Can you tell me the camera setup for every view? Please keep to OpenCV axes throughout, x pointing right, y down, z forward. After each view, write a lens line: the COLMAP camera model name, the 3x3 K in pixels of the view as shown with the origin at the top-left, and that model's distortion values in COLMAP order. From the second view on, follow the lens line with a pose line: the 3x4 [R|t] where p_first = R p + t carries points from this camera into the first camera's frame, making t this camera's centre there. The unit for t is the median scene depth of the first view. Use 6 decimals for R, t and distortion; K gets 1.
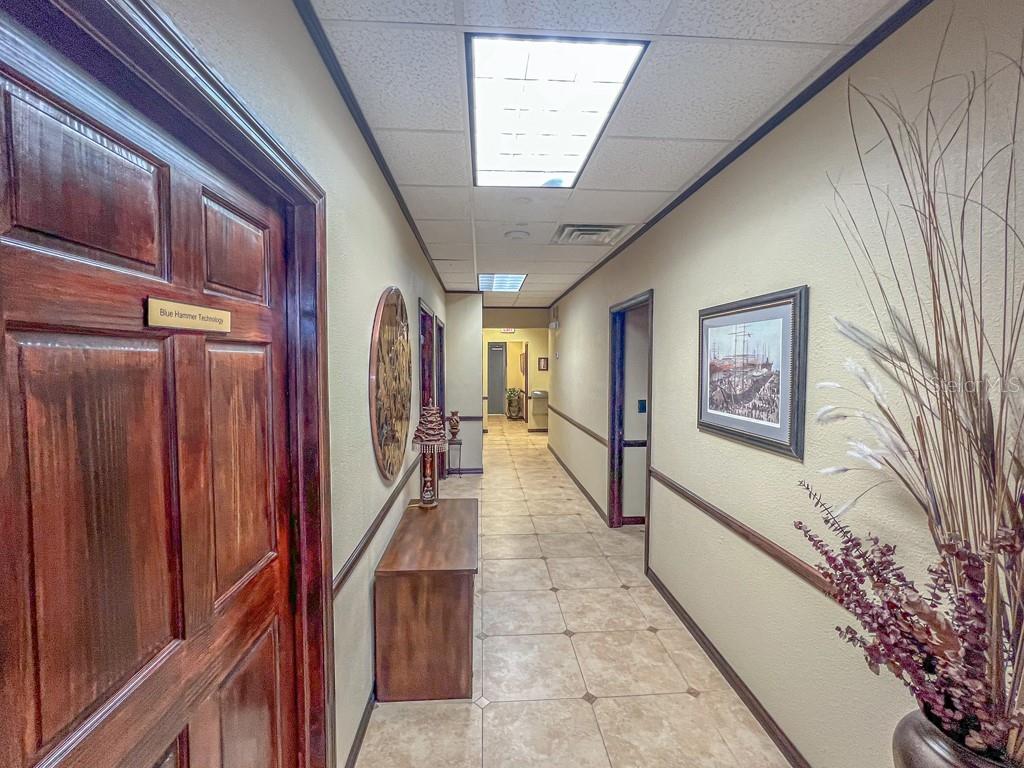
lens RADIAL K [[445.4, 0, 512.0], [0, 445.4, 384.0], [0, 0, 1]] dist [-0.025610, 0.010902]
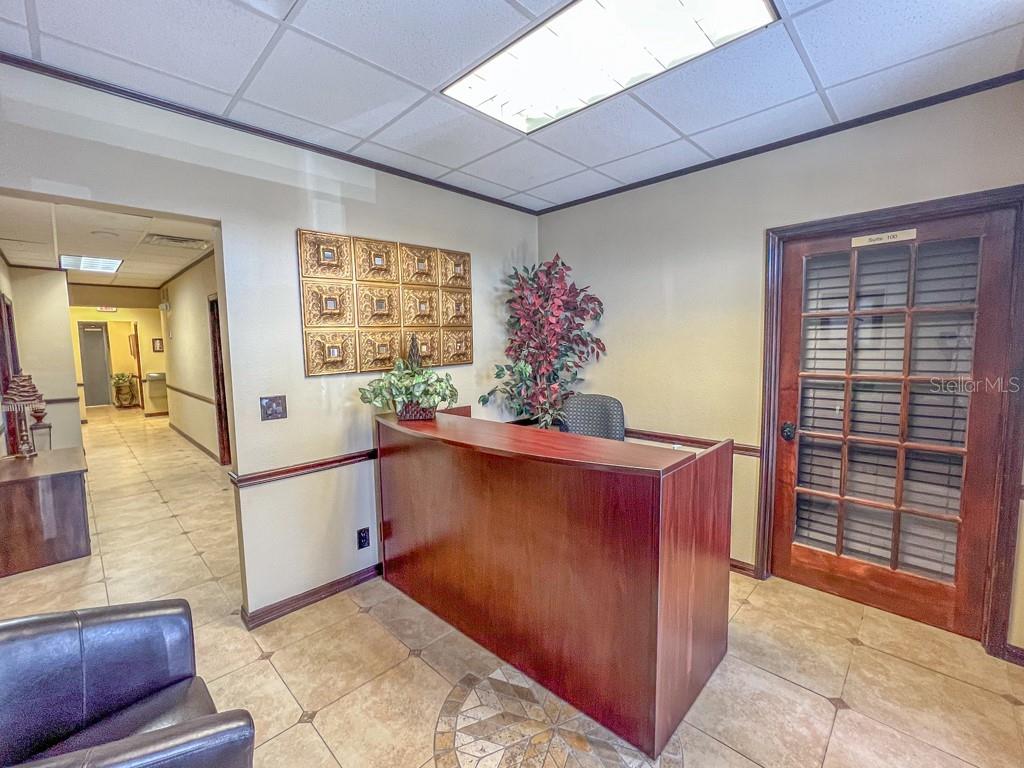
lens RADIAL K [[445.4, 0, 512.0], [0, 445.4, 384.0], [0, 0, 1]] dist [-0.025610, 0.010902]
pose [[0.749020, -0.071580, 0.658669, 0.012048], [0.046081, 0.997368, 0.055986, 0.028424], [-0.660943, -0.011583, 0.750347, -0.310132]]
